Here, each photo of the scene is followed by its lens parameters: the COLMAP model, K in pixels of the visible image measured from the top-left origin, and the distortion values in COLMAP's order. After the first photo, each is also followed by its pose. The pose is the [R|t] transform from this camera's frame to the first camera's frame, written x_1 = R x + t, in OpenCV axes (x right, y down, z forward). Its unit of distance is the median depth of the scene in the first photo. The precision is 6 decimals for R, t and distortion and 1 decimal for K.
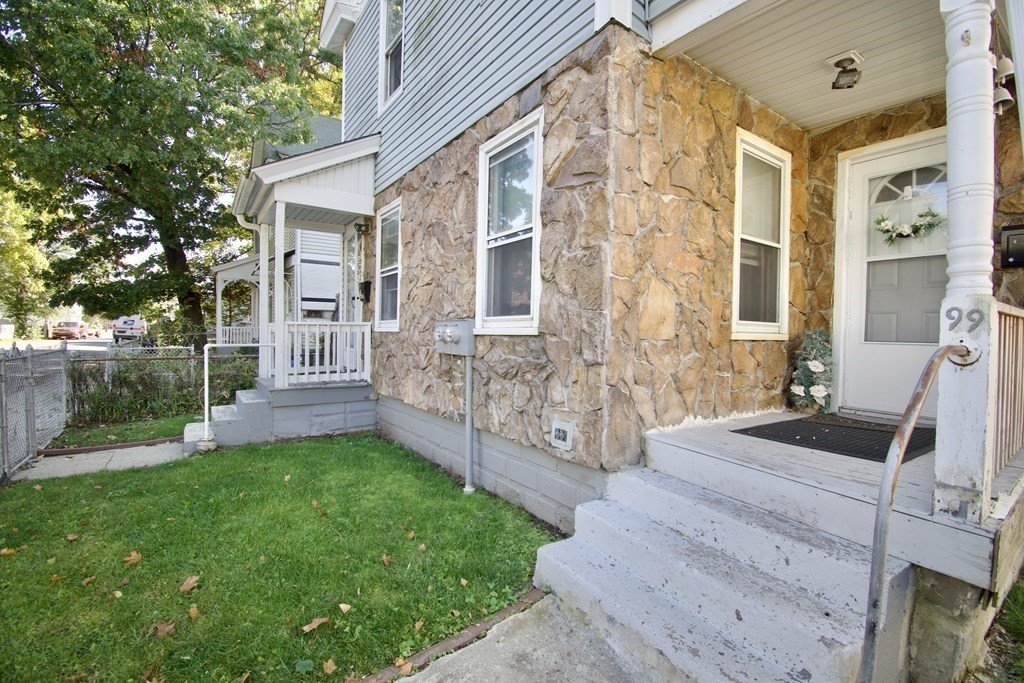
lens RADIAL K [[453.9, 0, 512.0], [0, 453.9, 341.5], [0, 0, 1]] dist [-0.000082, -0.000304]
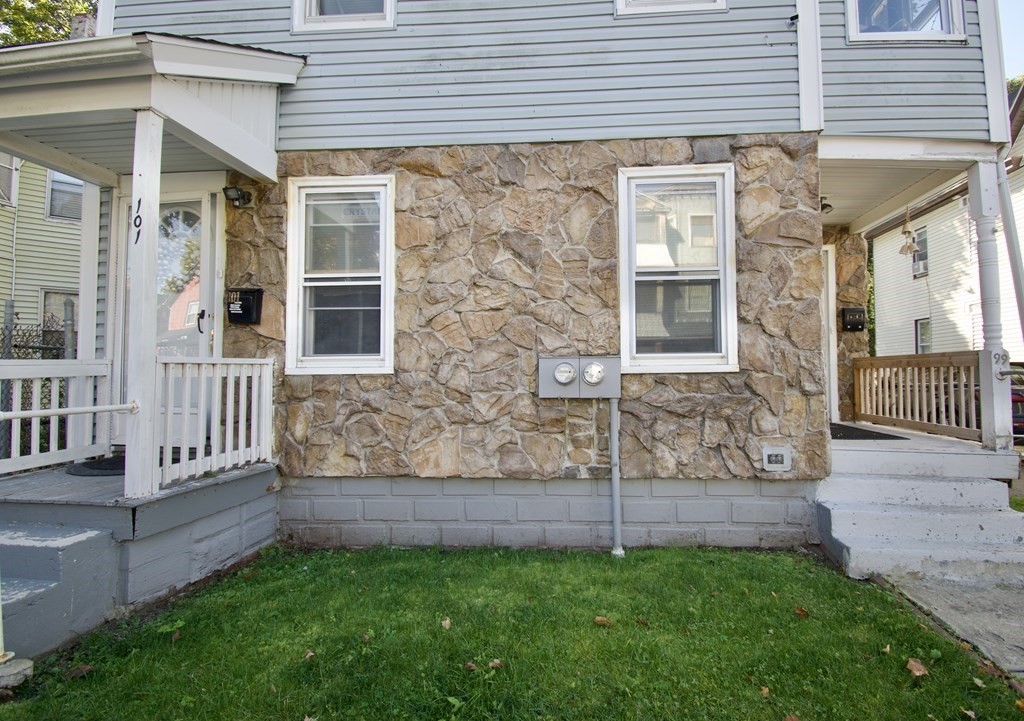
lens RADIAL K [[530.0, 0, 513.6], [0, 530.0, 357.4], [0, 0, 1]] dist [0.018568, -0.026343]
pose [[0.628103, 0.007581, 0.778093, -1.252472], [0.031853, 0.998864, -0.035445, -0.020672], [-0.777478, 0.047048, 0.627148, 0.618392]]
